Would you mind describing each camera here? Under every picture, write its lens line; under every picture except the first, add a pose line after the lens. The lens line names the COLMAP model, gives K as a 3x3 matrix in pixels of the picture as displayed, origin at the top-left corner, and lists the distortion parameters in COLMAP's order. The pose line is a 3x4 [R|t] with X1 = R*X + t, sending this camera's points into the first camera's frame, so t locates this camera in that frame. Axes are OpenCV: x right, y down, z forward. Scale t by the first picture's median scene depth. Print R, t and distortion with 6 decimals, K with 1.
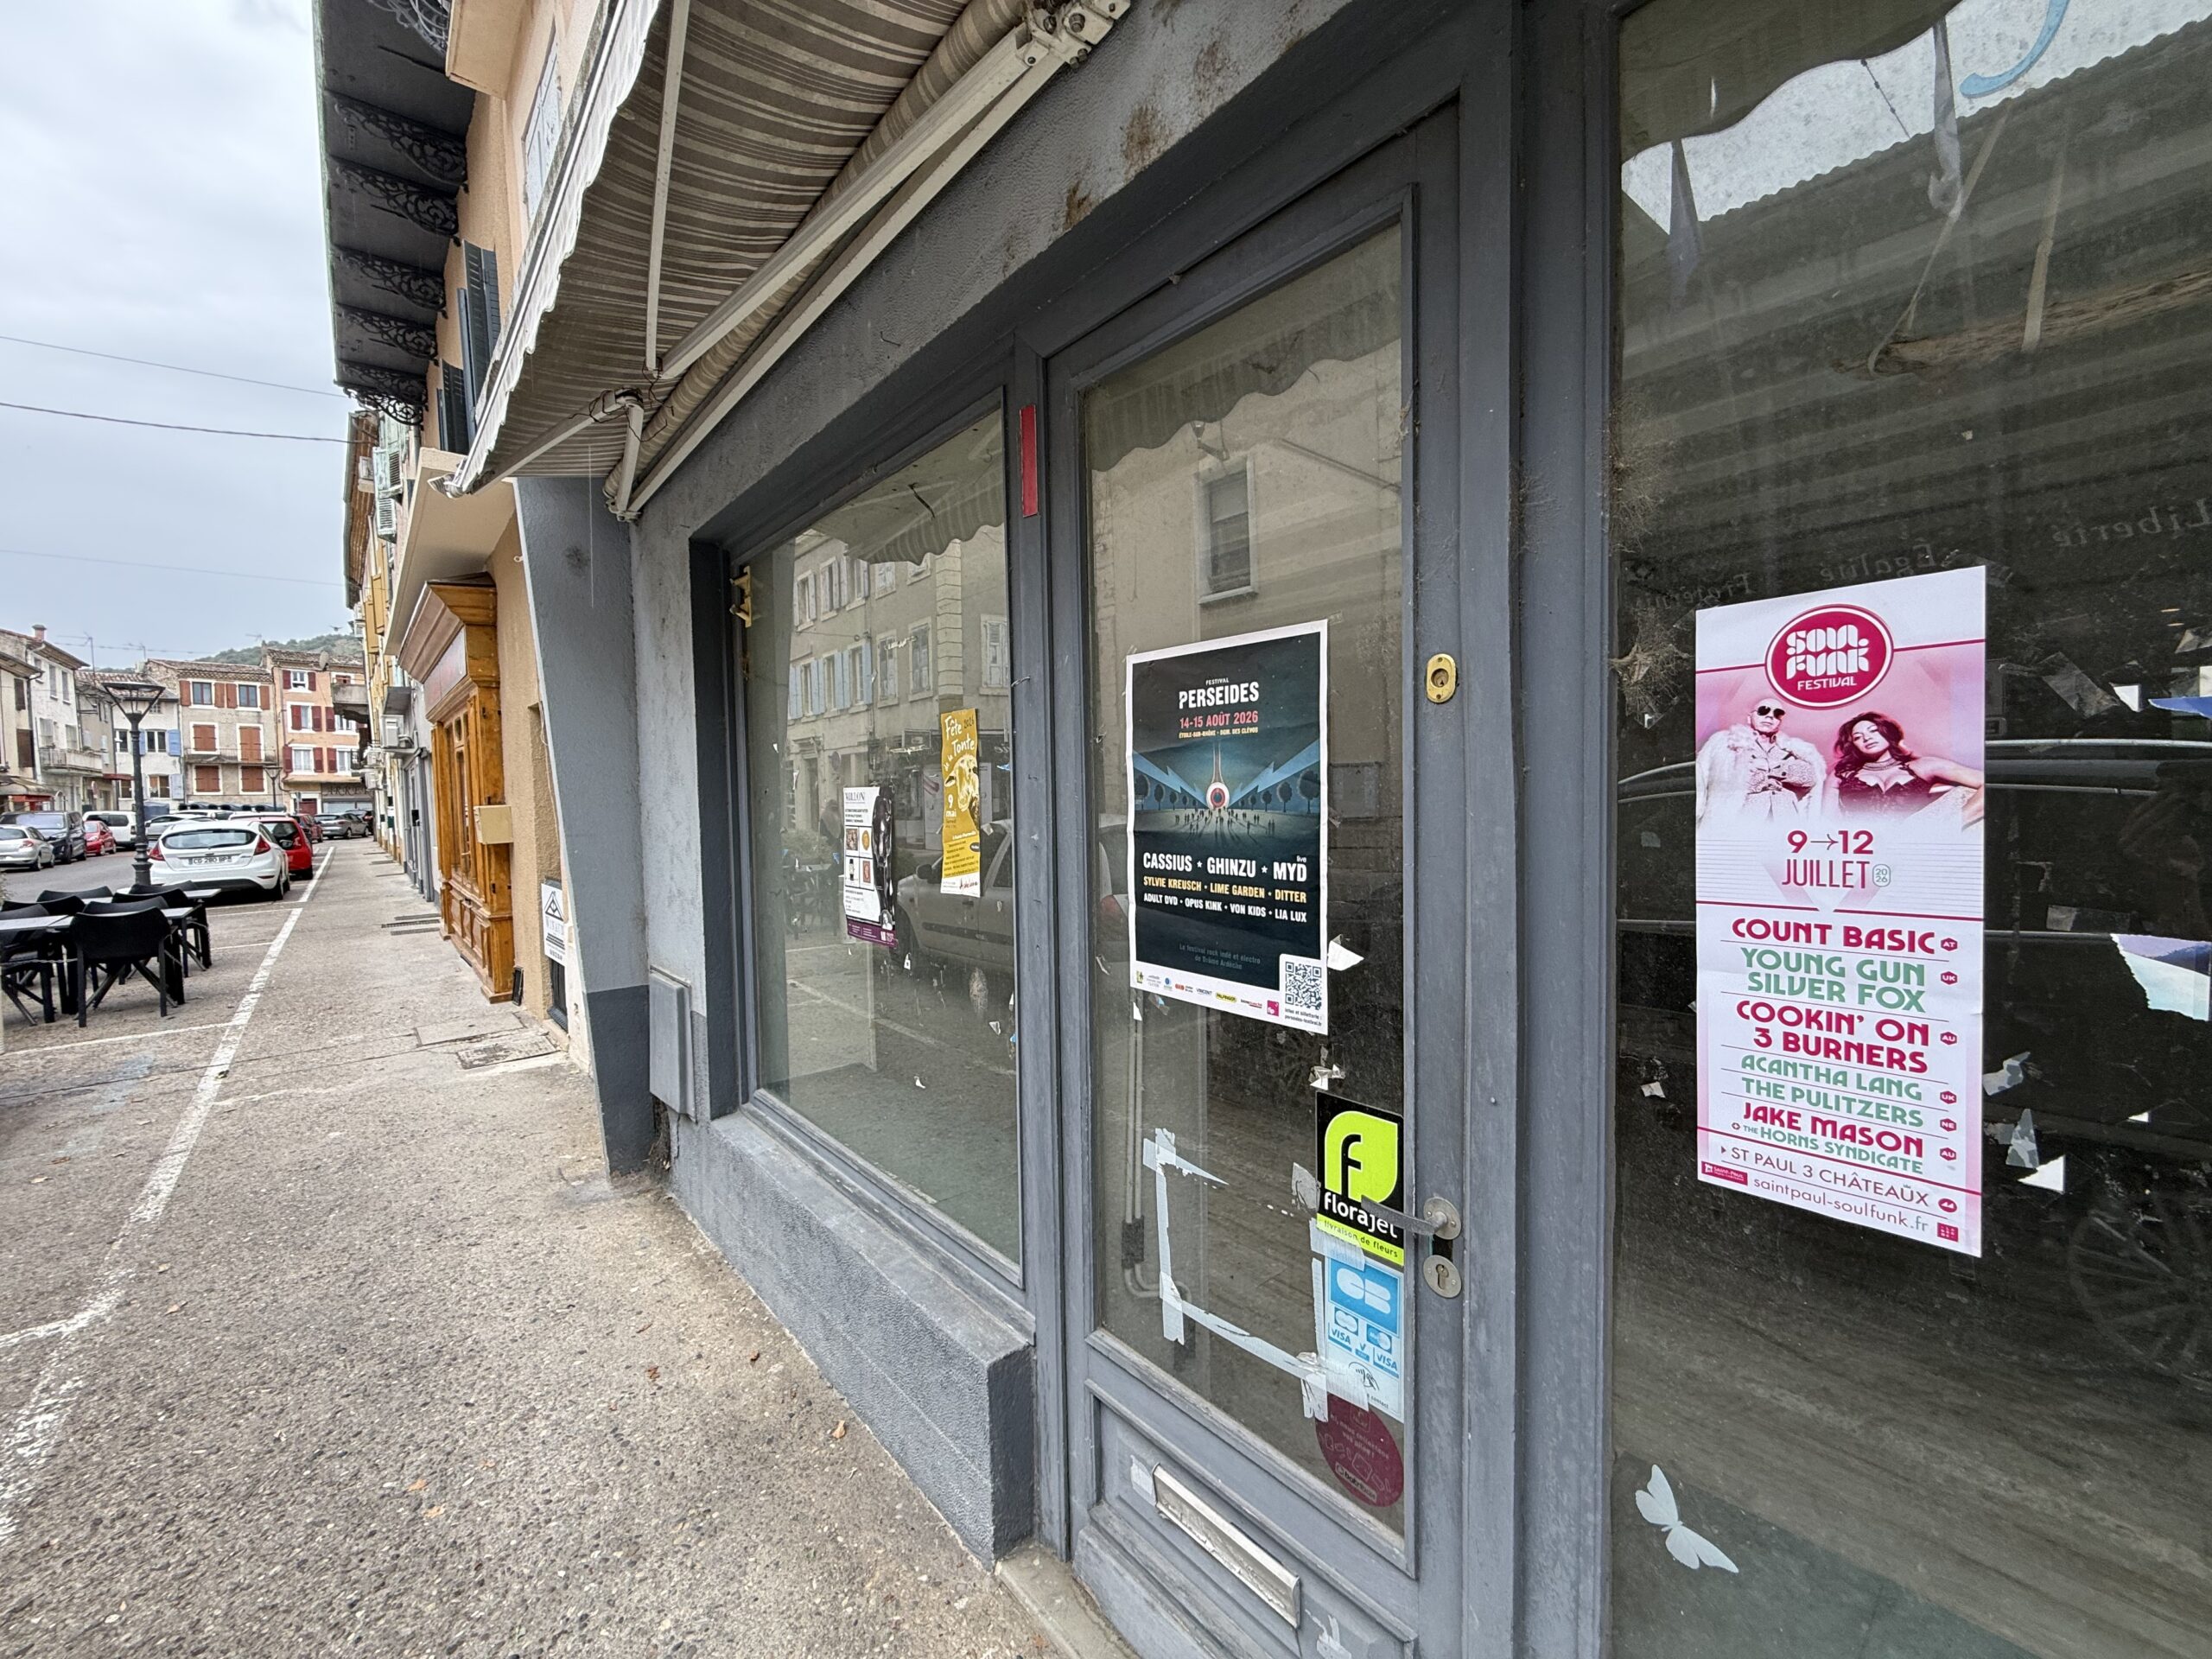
lens RADIAL K [[875.6, 0, 1102.5], [0, 875.6, 831.8], [0, 0, 1]] dist [-0.004183, -0.000057]
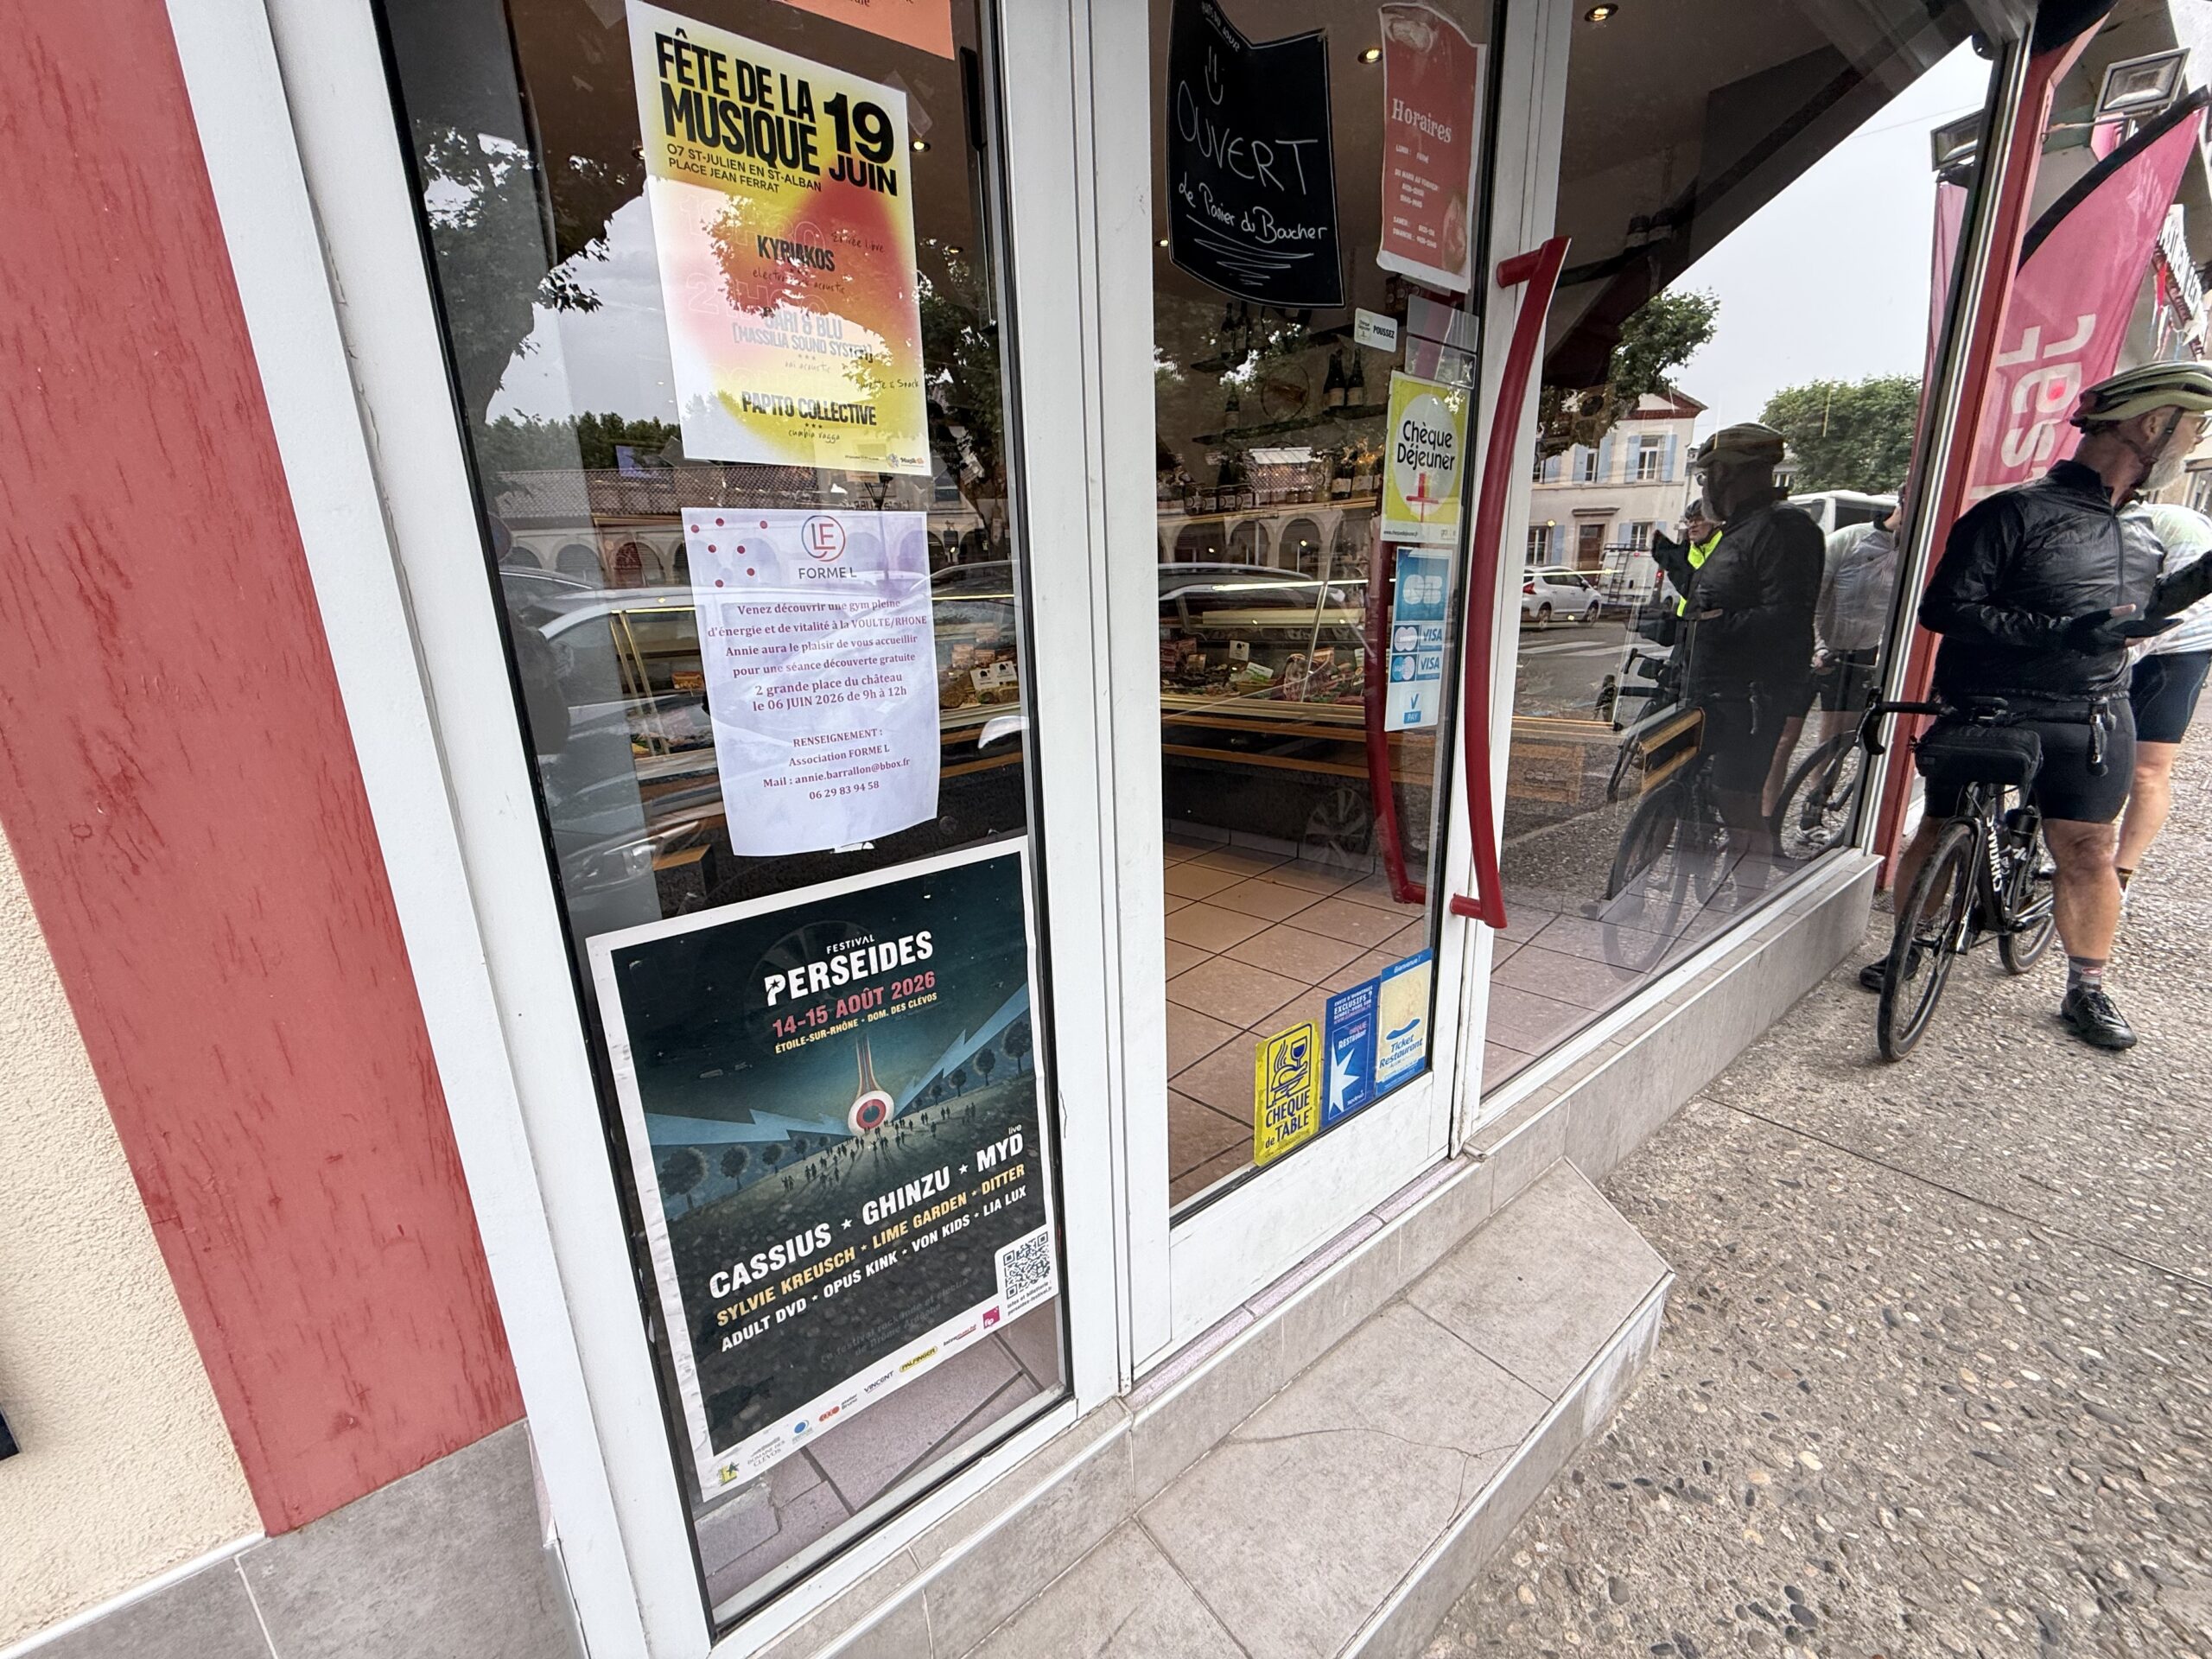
lens RADIAL K [[875.6, 0, 1094.4], [0, 875.6, 819.5], [0, 0, 1]] dist [-0.004183, -0.000057]
pose [[0.046060, -0.242260, 0.969117, -0.405205], [0.084943, 0.967583, 0.237839, -0.366642], [-0.995321, 0.071365, 0.065145, 0.754106]]
